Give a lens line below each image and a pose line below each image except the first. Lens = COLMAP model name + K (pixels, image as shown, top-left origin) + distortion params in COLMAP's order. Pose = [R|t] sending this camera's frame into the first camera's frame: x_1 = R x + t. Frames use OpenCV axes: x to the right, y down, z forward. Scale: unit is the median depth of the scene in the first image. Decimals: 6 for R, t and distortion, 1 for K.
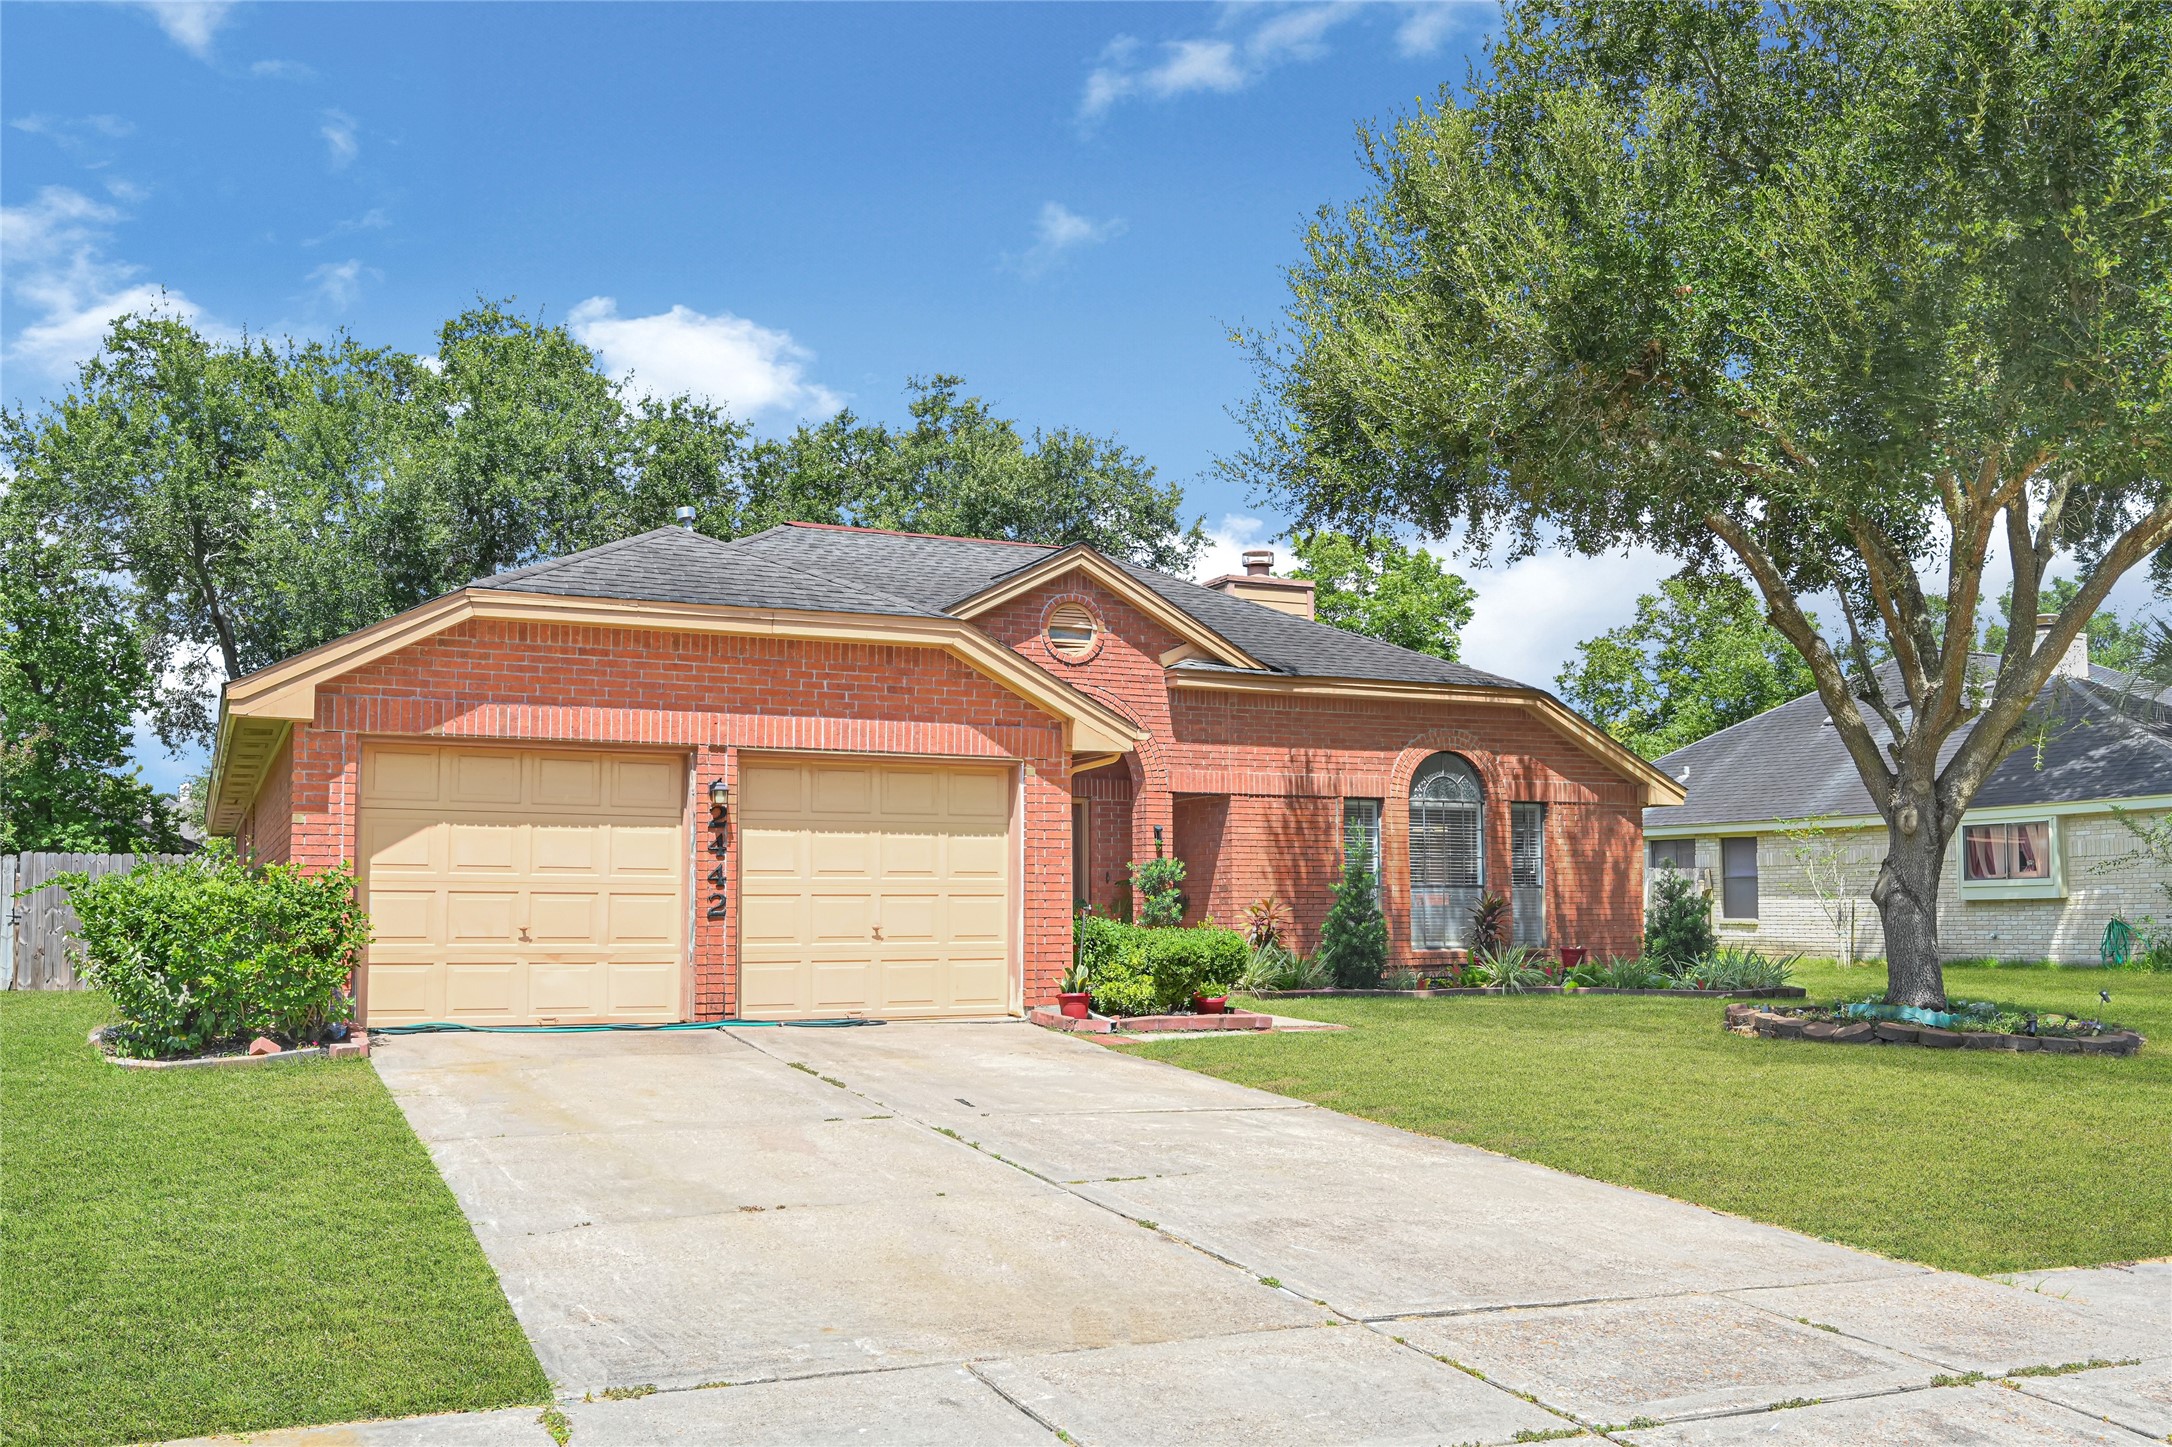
lens RADIAL K [[1703.9, 0, 1087.3], [0, 1703.9, 724.8], [0, 0, 1]] dist [0.011935, 0.012900]
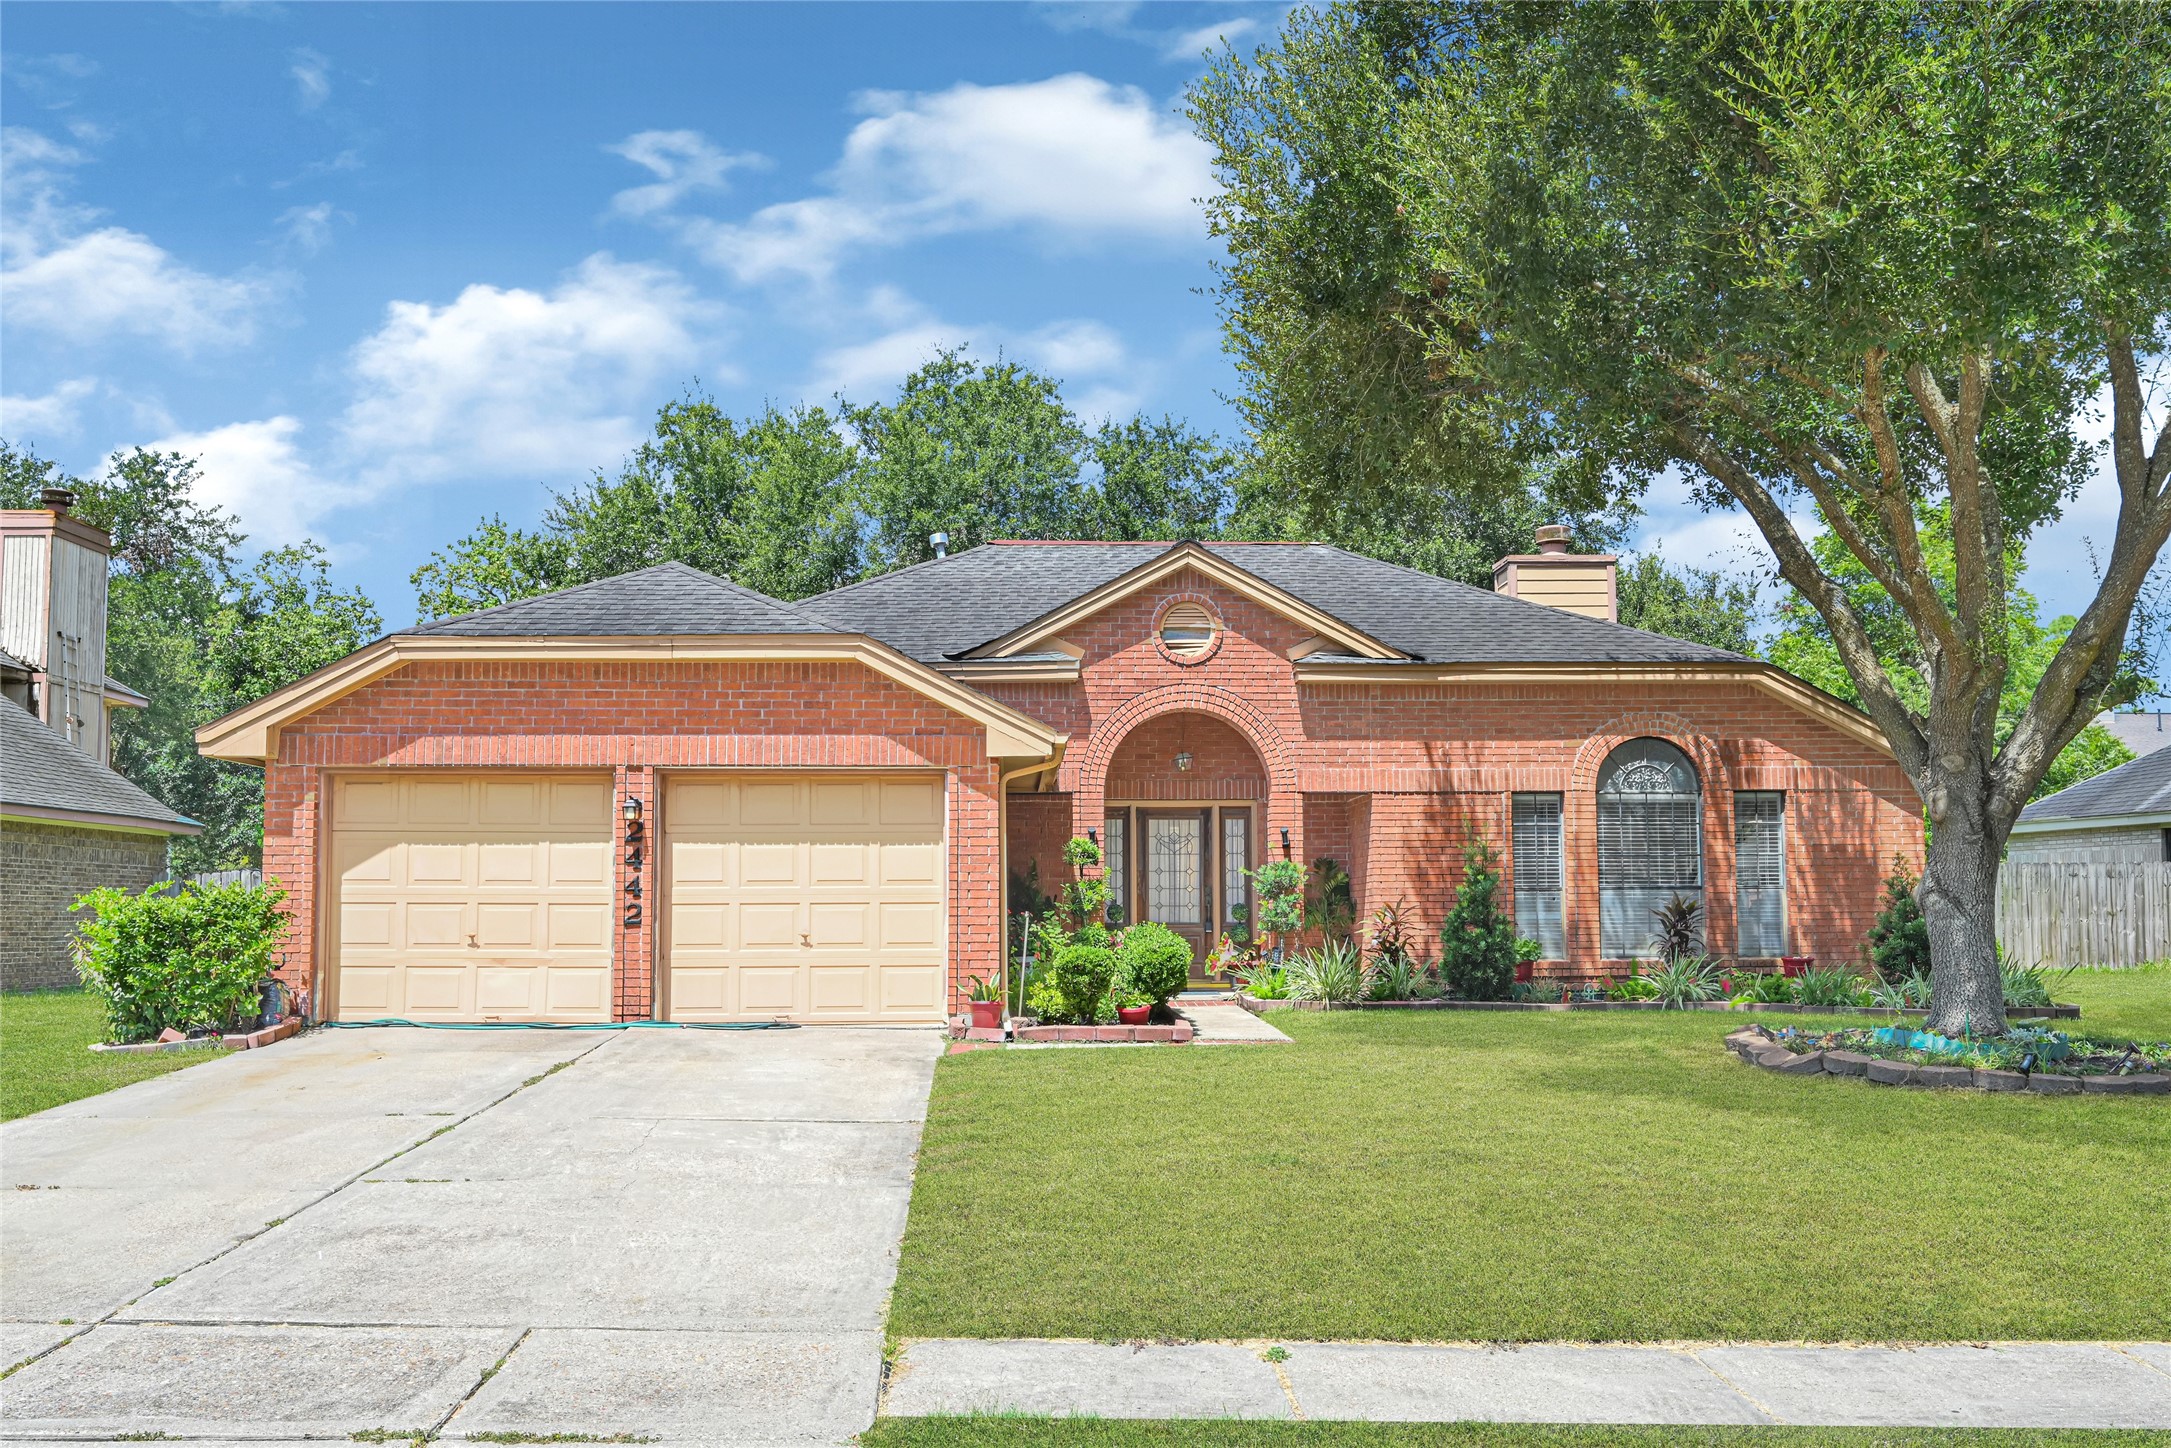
lens RADIAL K [[1703.1, 0, 1084.9], [0, 1703.1, 728.6], [0, 0, 1]] dist [0.011935, 0.012900]
pose [[0.931676, -0.042807, -0.360760, 0.418610], [0.042608, 0.999056, -0.008507, 0.009801], [0.360783, -0.007446, 0.932620, 0.096236]]
